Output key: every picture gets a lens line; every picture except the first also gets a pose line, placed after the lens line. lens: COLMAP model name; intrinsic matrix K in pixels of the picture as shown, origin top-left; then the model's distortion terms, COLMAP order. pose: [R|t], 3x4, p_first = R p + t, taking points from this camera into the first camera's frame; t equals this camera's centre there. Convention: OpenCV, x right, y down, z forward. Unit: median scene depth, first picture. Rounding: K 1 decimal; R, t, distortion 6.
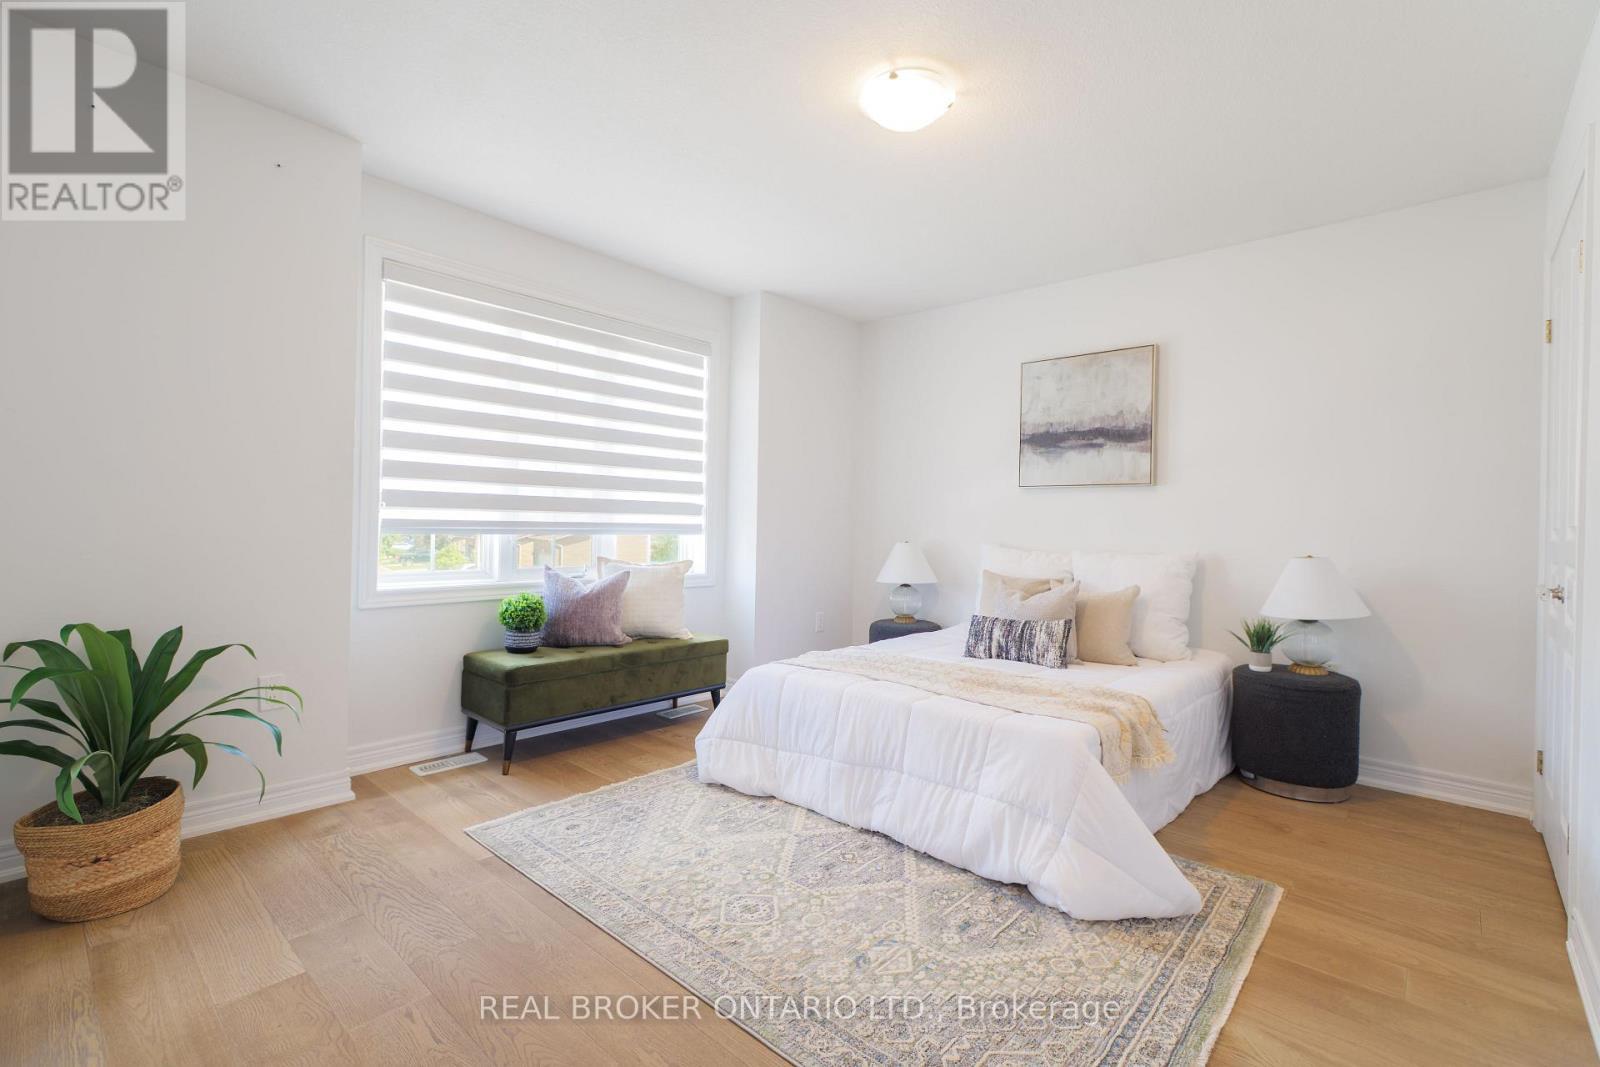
lens RADIAL K [[722.2, 0, 802.9], [0, 722.2, 526.7], [0, 0, 1]] dist [0.000874, 0.000085]
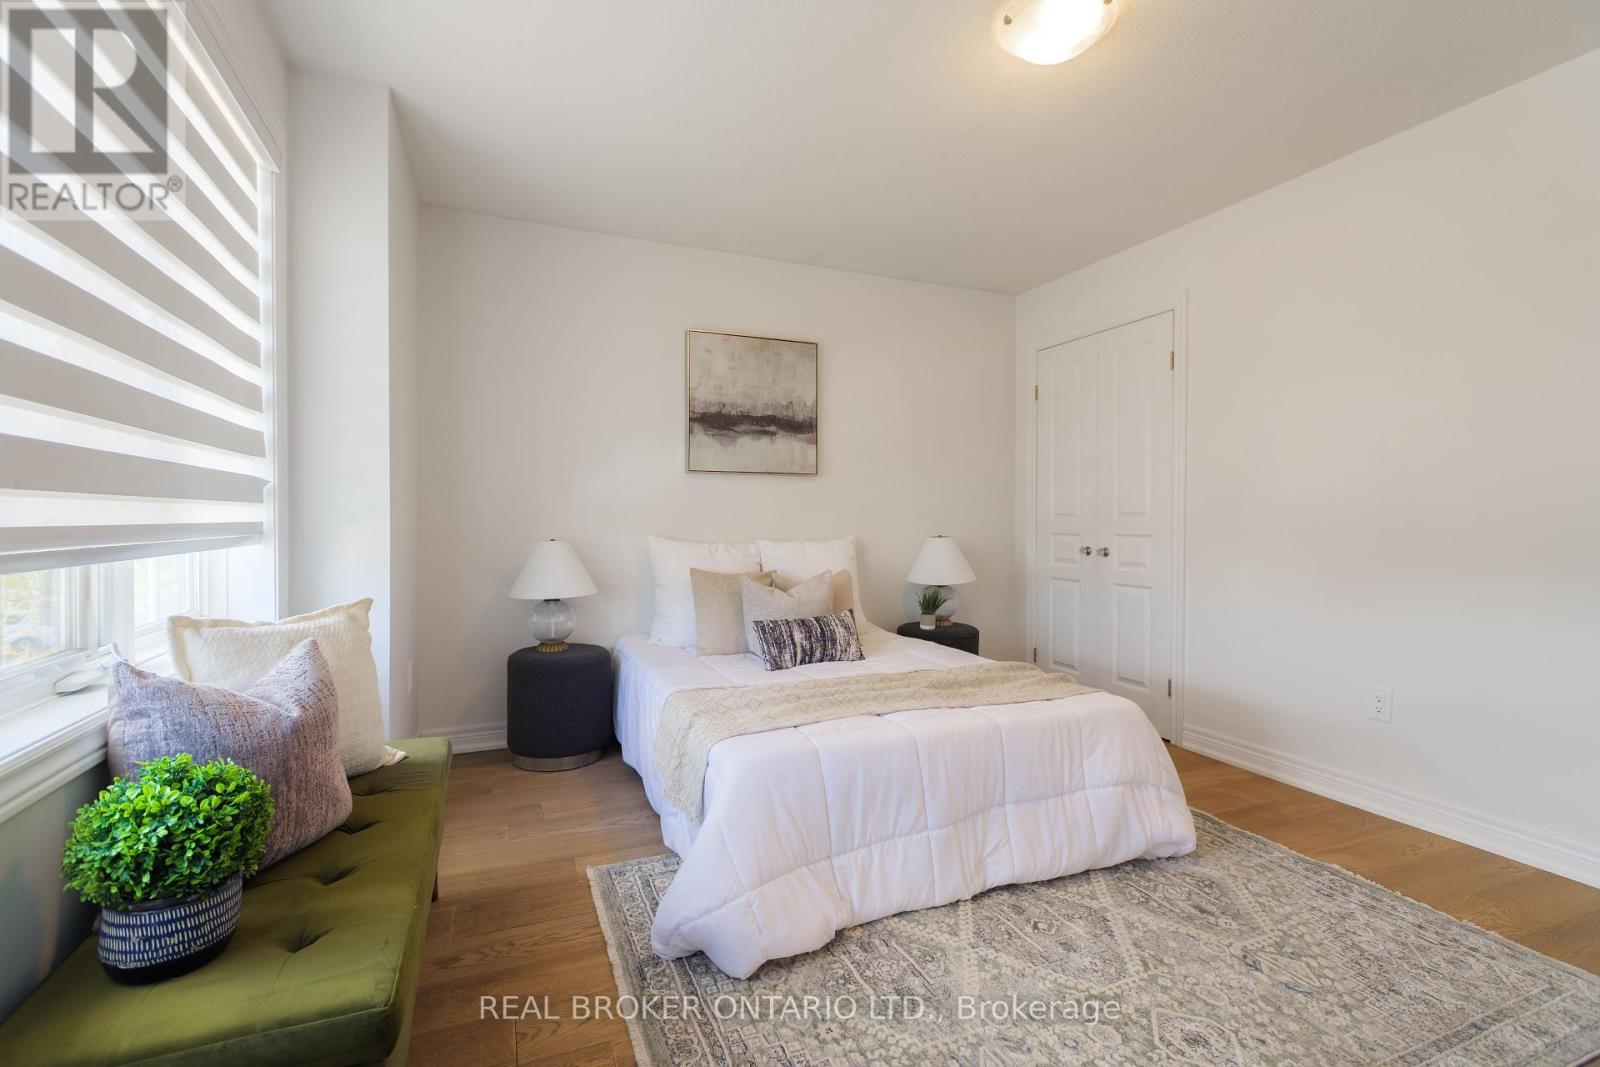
lens RADIAL K [[722.2, 0, 796.2], [0, 722.2, 525.8], [0, 0, 1]] dist [0.000874, 0.000085]
pose [[0.433005, -0.022515, 0.901110, -0.493086], [0.018471, 0.999700, 0.016103, -0.001908], [-0.901202, 0.009672, 0.433291, 0.579728]]
